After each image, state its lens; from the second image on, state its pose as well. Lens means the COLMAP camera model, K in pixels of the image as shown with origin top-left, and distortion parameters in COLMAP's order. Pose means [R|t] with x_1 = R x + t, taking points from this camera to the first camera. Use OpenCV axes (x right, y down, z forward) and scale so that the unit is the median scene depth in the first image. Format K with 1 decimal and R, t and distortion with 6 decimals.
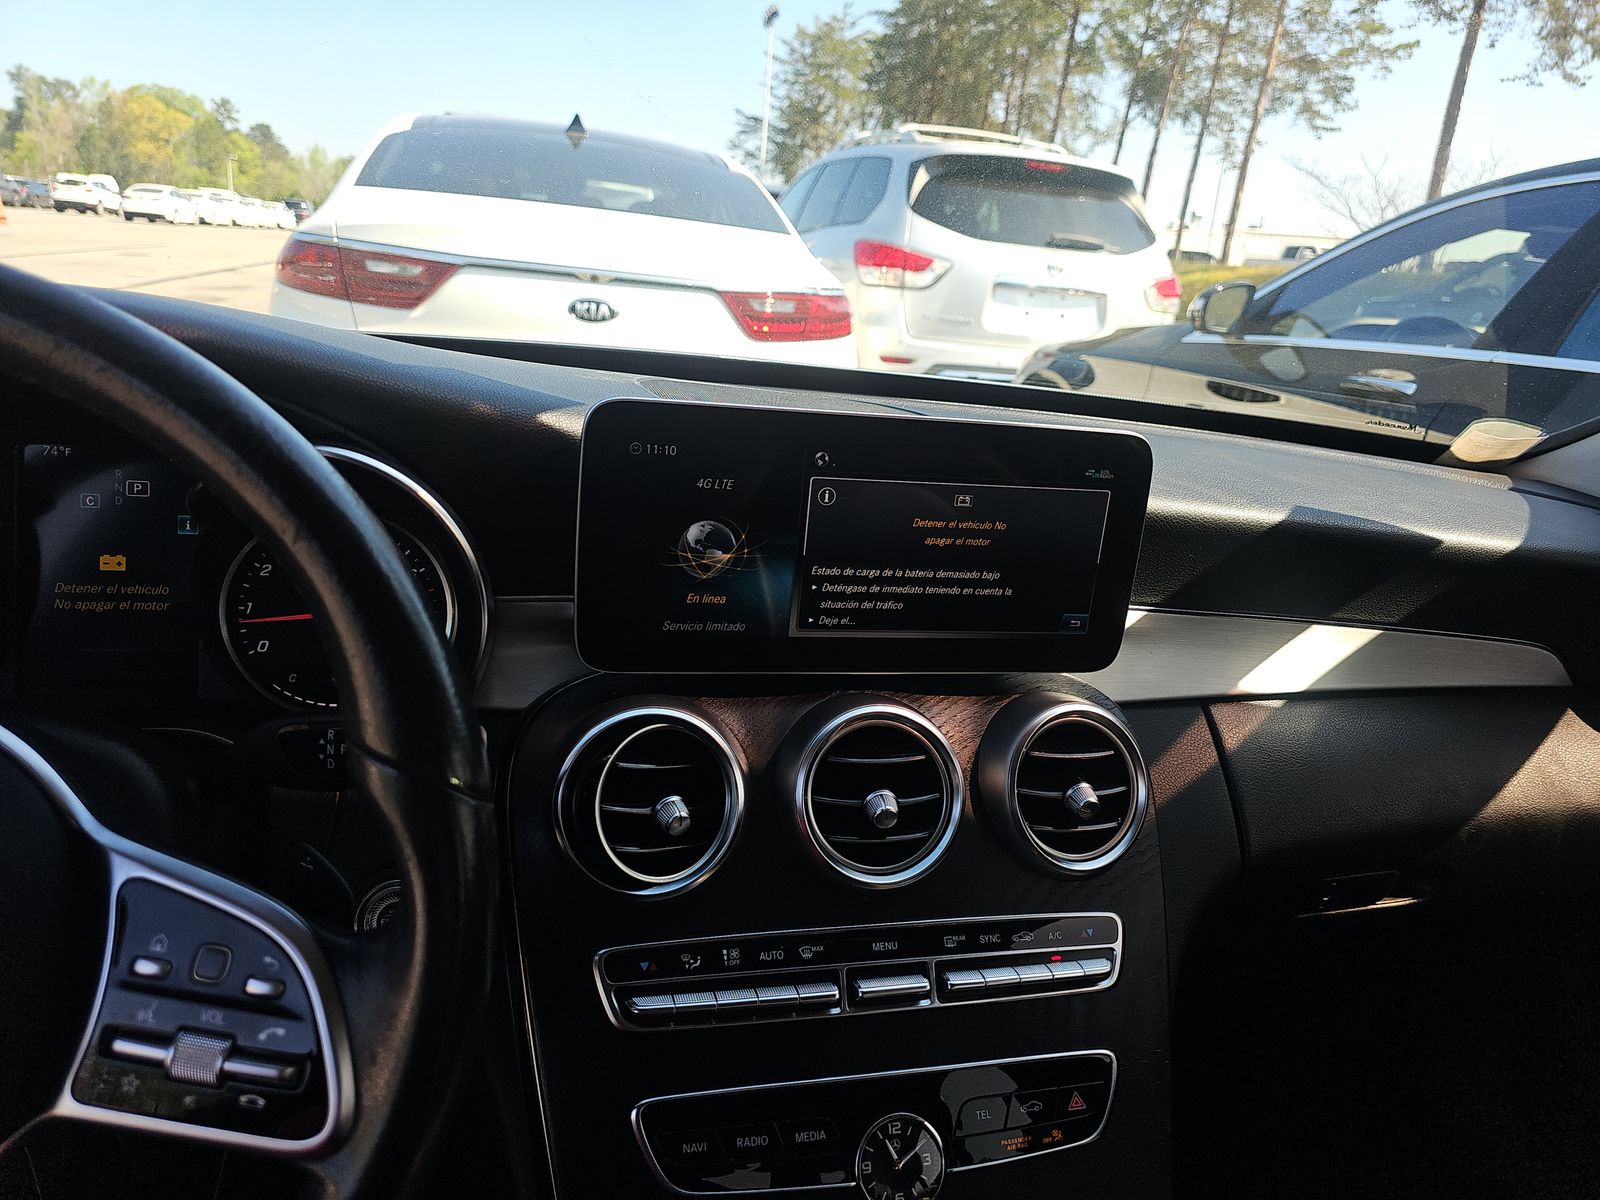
lens RADIAL K [[1076.3, 0, 800.0], [0, 1076.3, 600.0], [0, 0, 1]] dist [0.069960, -0.086551]
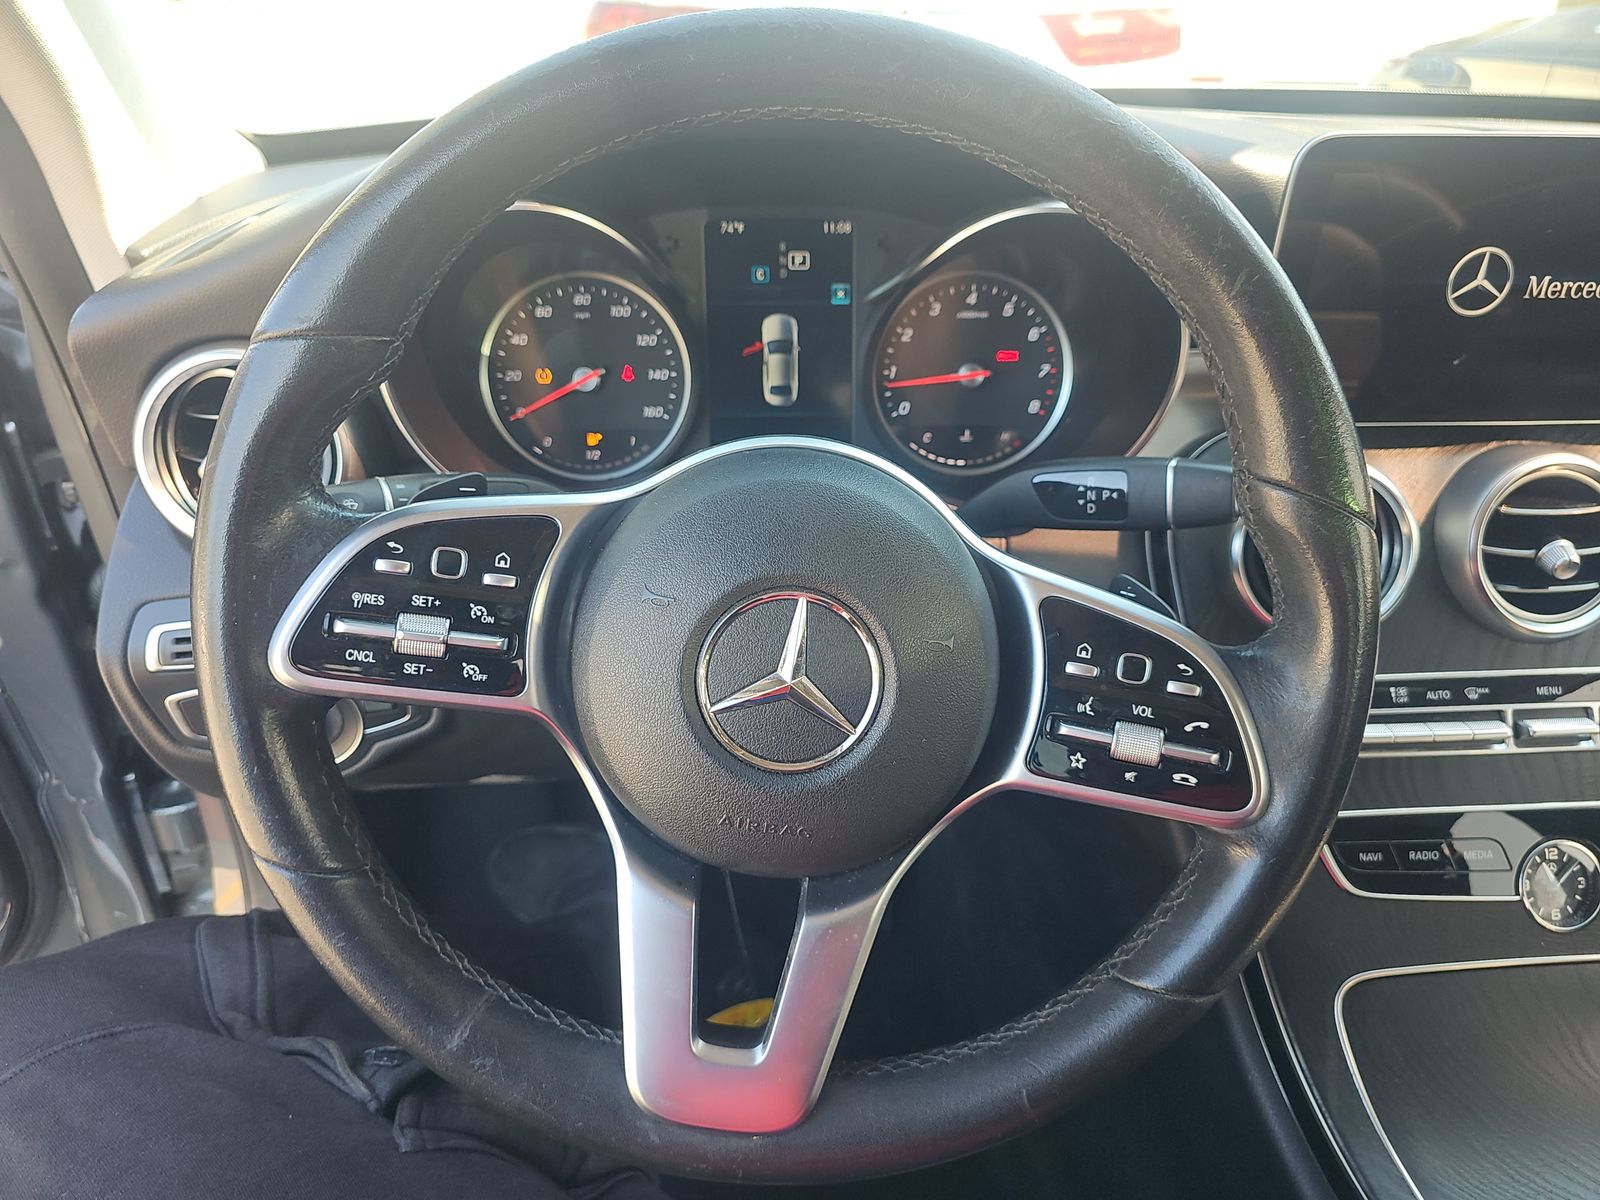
lens RADIAL K [[1076.3, 0, 800.0], [0, 1076.3, 600.0], [0, 0, 1]] dist [0.069960, -0.086551]
pose [[0.977764, 0.012516, -0.209333, -0.106899], [0.031535, 0.978092, 0.205773, 0.001752], [0.207322, -0.207799, 0.955948, -0.028665]]
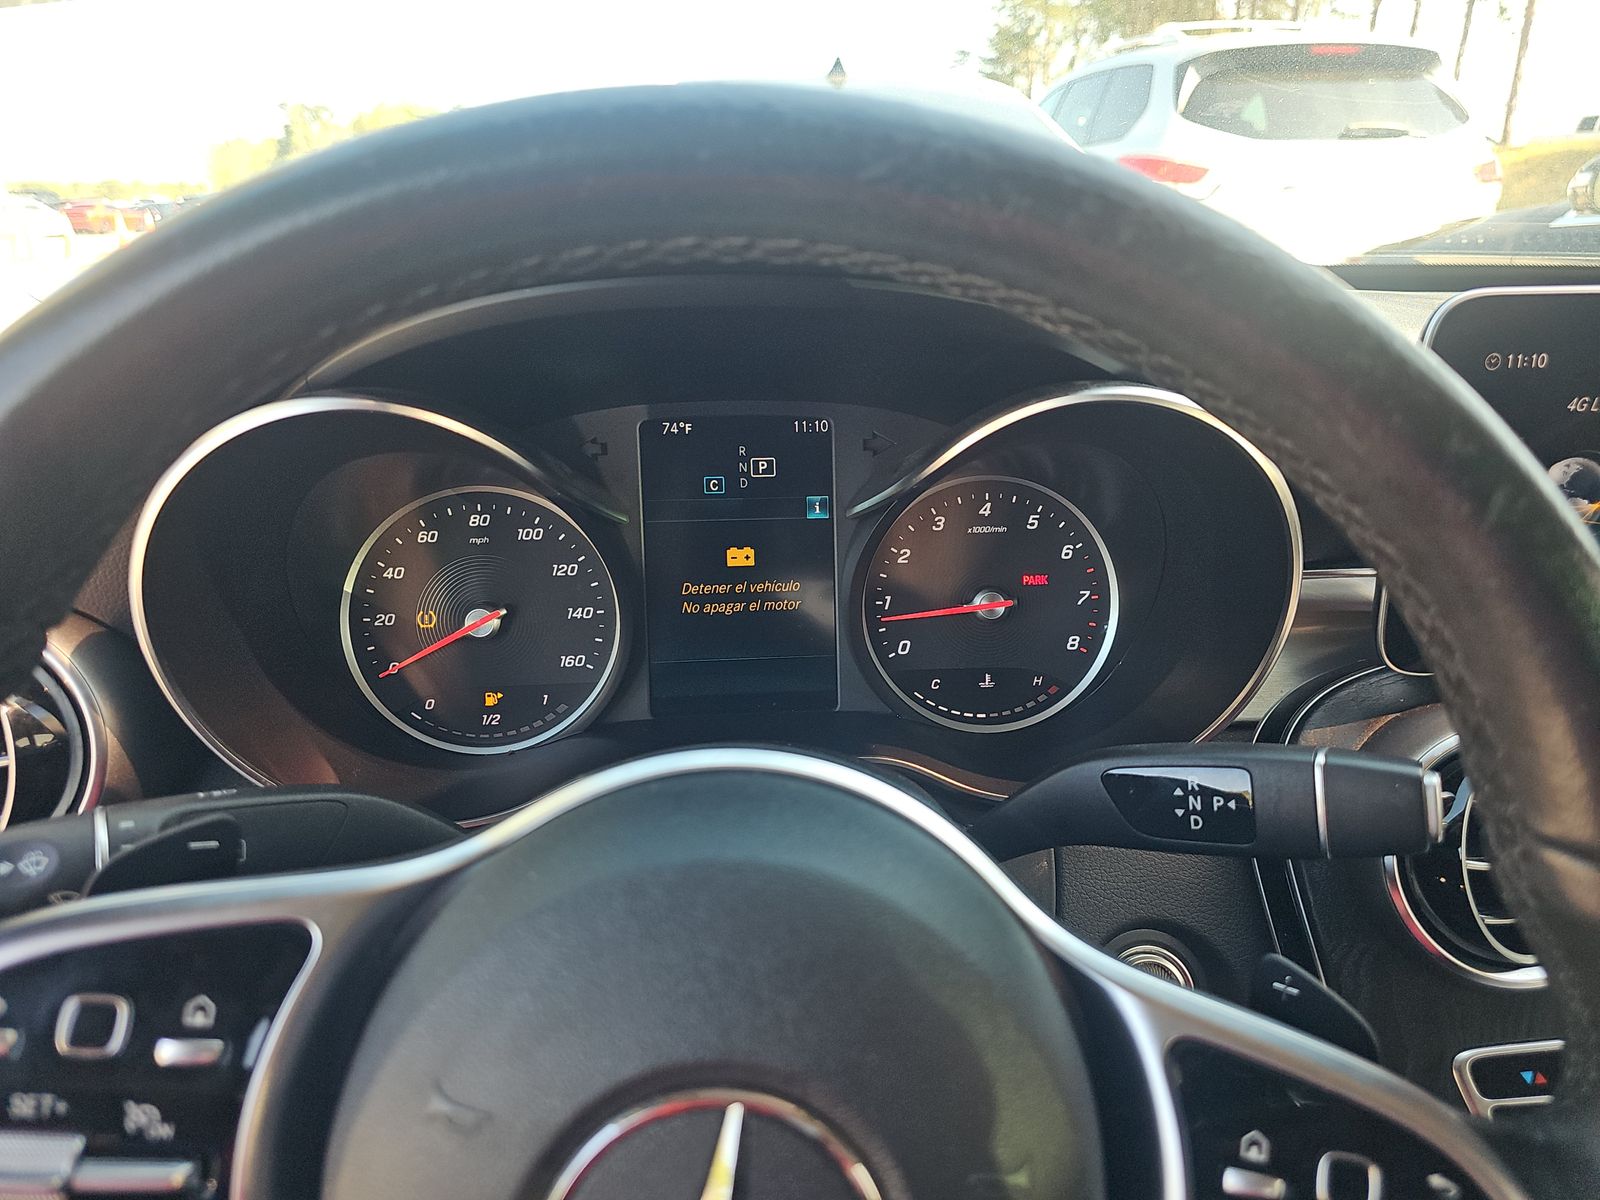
lens RADIAL K [[1076.3, 0, 800.0], [0, 1076.3, 600.0], [0, 0, 1]] dist [0.069960, -0.086551]
pose [[0.978694, -0.039846, -0.201420, -0.117871], [0.048273, 0.998145, 0.037099, -0.008279], [0.199568, -0.046032, 0.978802, 0.052197]]
